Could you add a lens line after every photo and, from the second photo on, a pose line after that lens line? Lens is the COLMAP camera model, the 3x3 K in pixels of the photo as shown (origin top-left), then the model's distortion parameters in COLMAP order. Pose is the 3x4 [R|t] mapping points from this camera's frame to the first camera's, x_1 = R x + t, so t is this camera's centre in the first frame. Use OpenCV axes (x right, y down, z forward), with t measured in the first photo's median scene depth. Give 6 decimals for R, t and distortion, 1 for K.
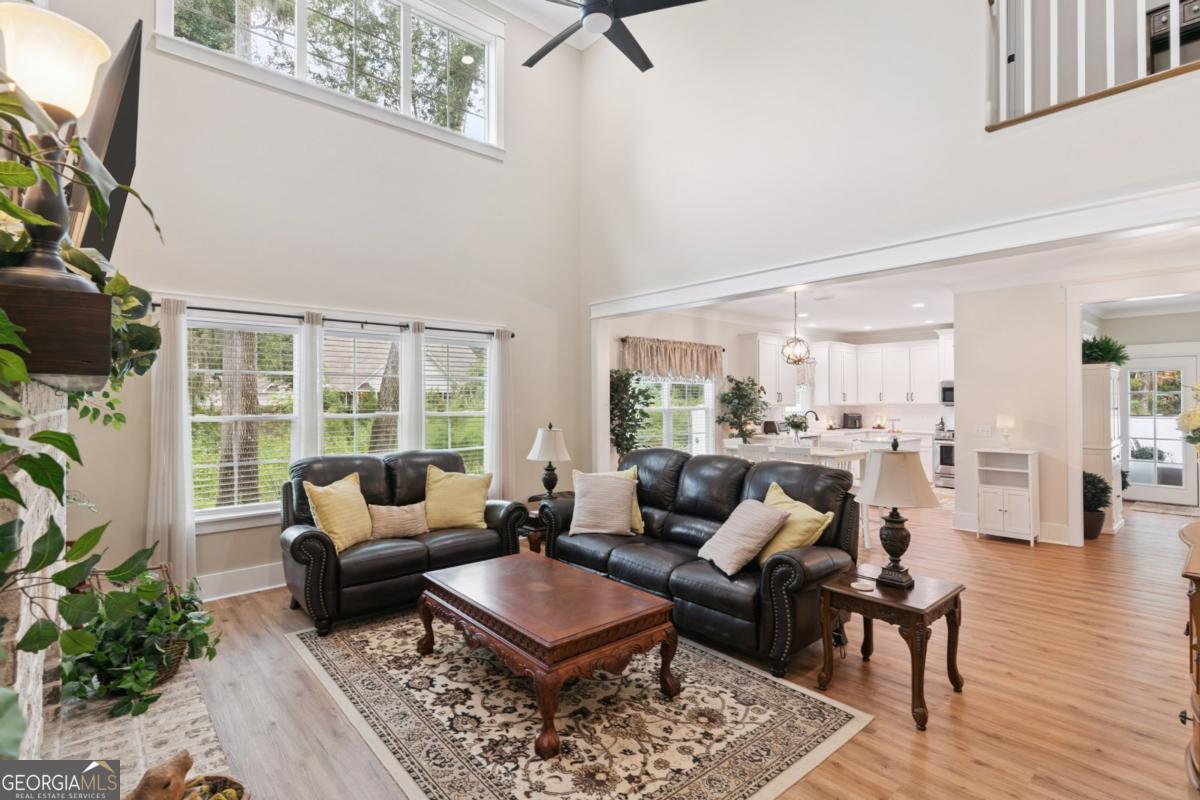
lens RADIAL K [[566.0, 0, 592.6], [0, 566.0, 395.8], [0, 0, 1]] dist [0.000384, 0.000087]
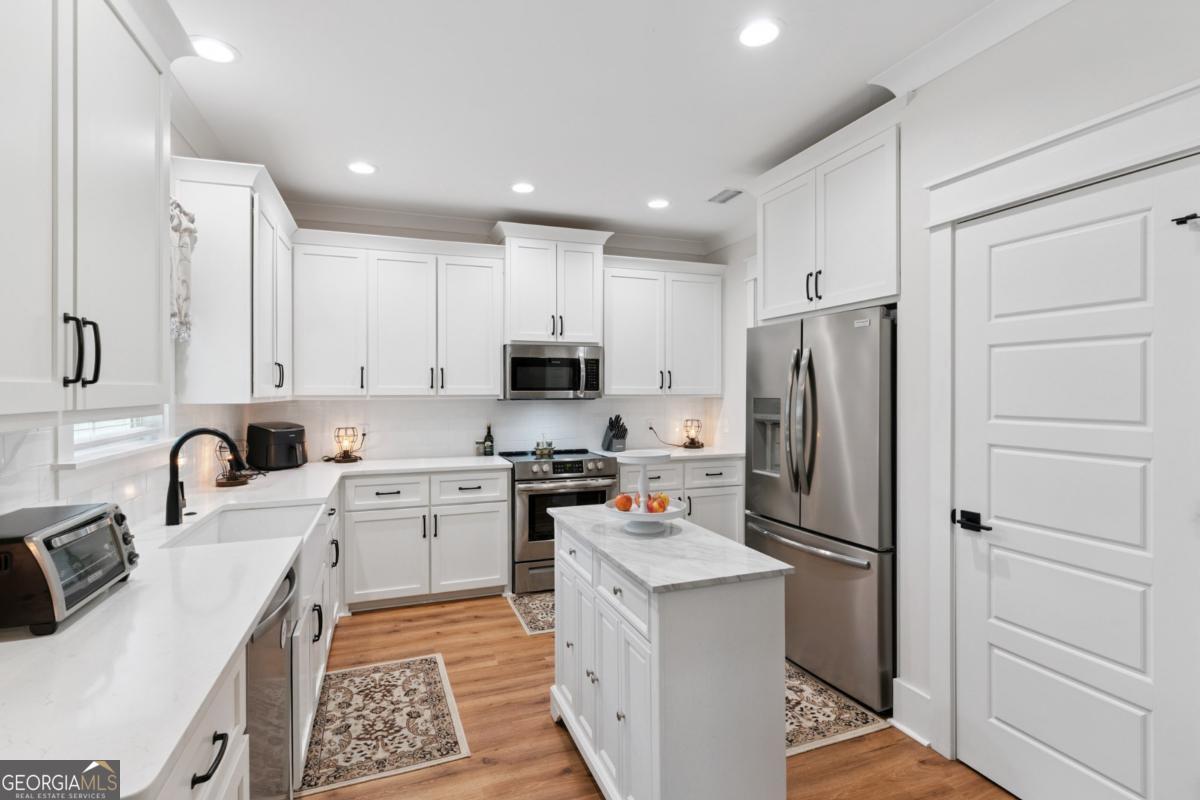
lens RADIAL K [[566.0, 0, 599.7], [0, 566.0, 393.0], [0, 0, 1]] dist [0.000384, 0.000087]
pose [[0.348624, -0.000687, 0.937262, 0.244447], [-0.006602, 0.999973, 0.003189, 0.011556], [-0.937239, -0.007299, 0.348610, 0.822931]]
